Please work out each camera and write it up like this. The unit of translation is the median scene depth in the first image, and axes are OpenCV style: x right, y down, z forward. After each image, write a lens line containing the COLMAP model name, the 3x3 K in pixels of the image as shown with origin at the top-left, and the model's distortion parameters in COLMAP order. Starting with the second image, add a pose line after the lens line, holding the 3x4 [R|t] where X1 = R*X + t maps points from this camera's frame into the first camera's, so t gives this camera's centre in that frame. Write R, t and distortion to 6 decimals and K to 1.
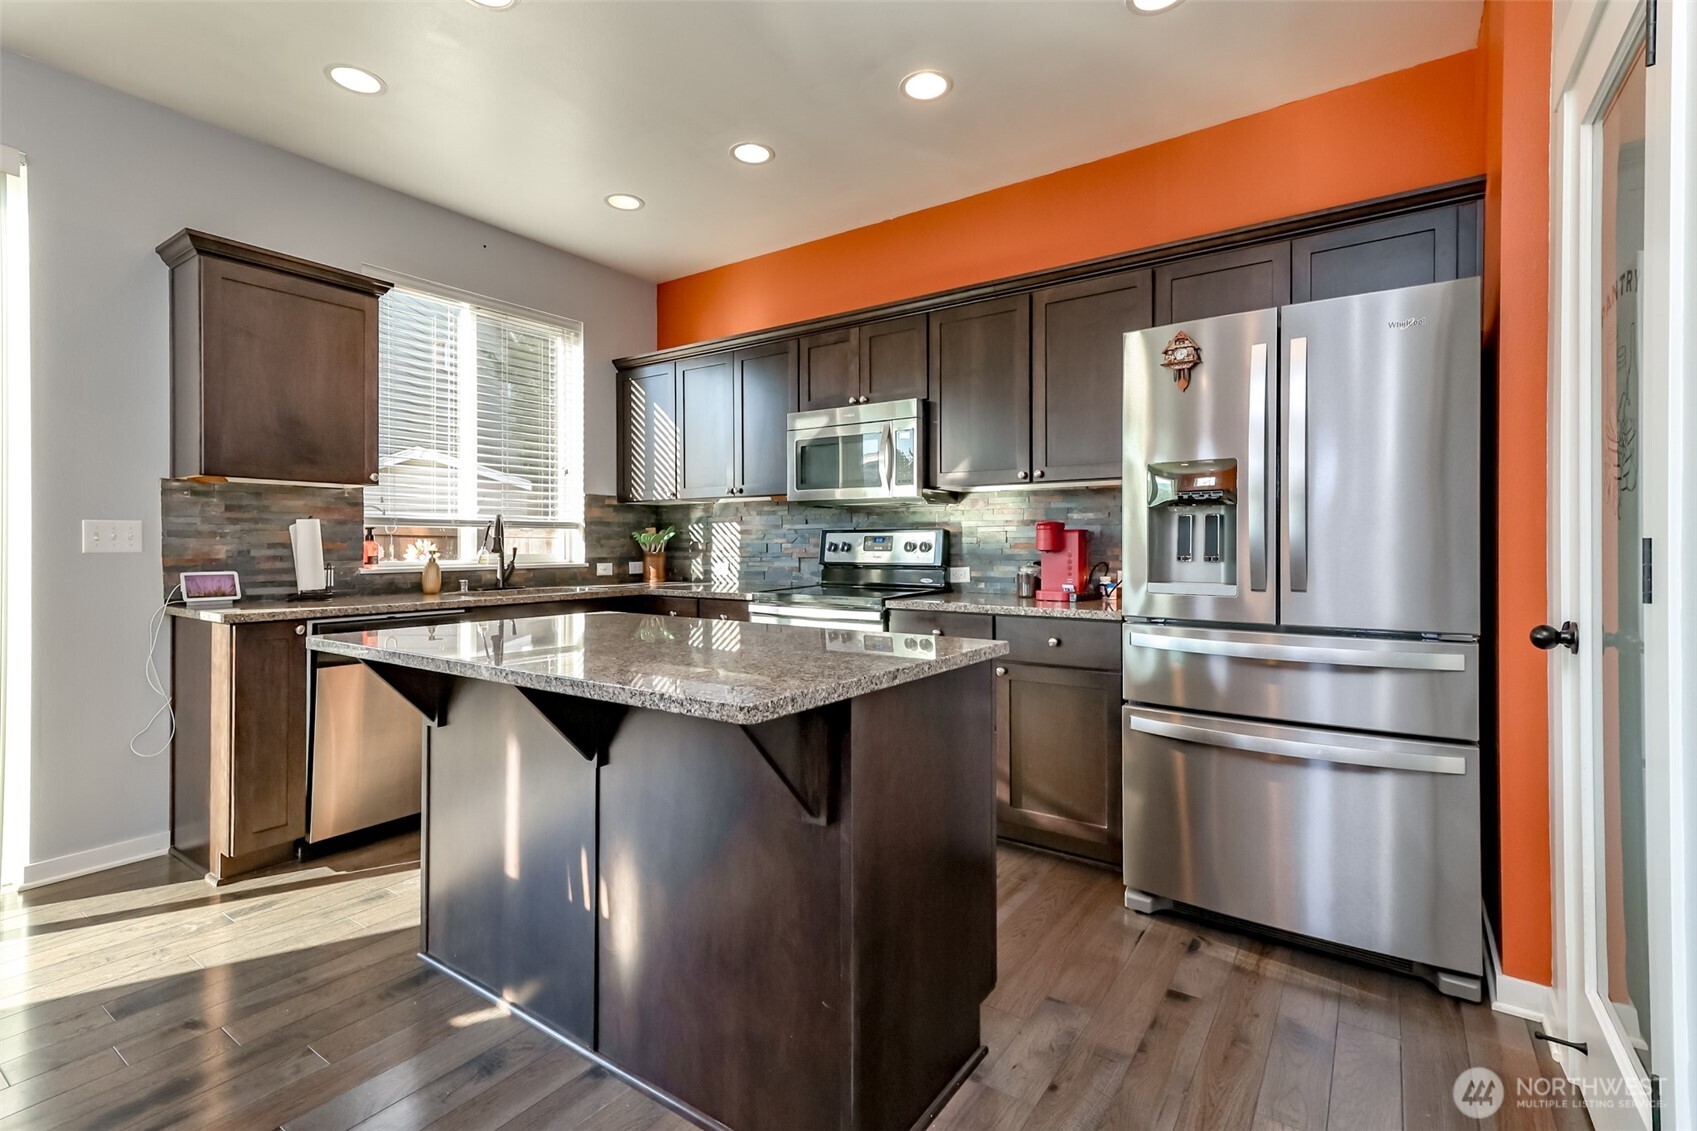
lens RADIAL K [[772.6, 0, 853.3], [0, 772.6, 546.1], [0, 0, 1]] dist [0.021430, 0.001596]
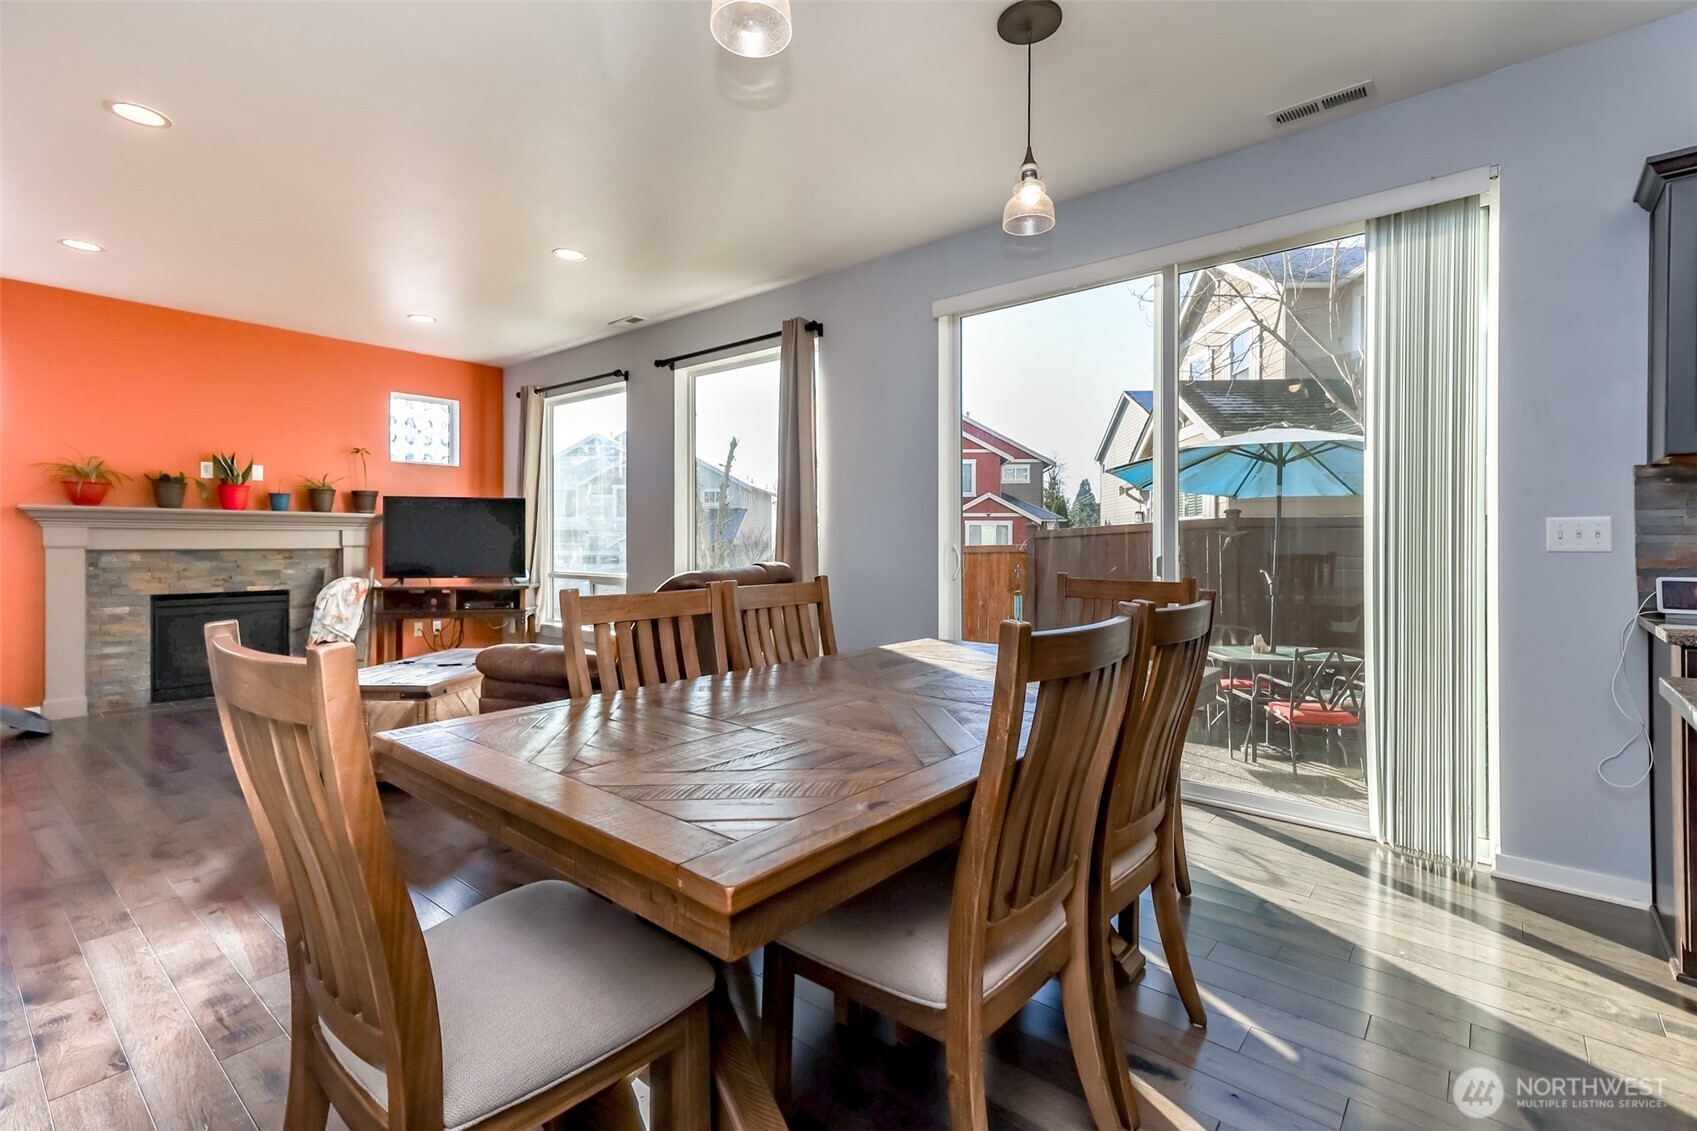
lens RADIAL K [[772.6, 0, 857.3], [0, 772.6, 545.4], [0, 0, 1]] dist [0.021430, 0.001596]
pose [[-0.086828, 0.003806, -0.996216, 0.040637], [0.000670, 0.999993, 0.003762, -0.002938], [0.996223, -0.000341, -0.086830, 0.207908]]
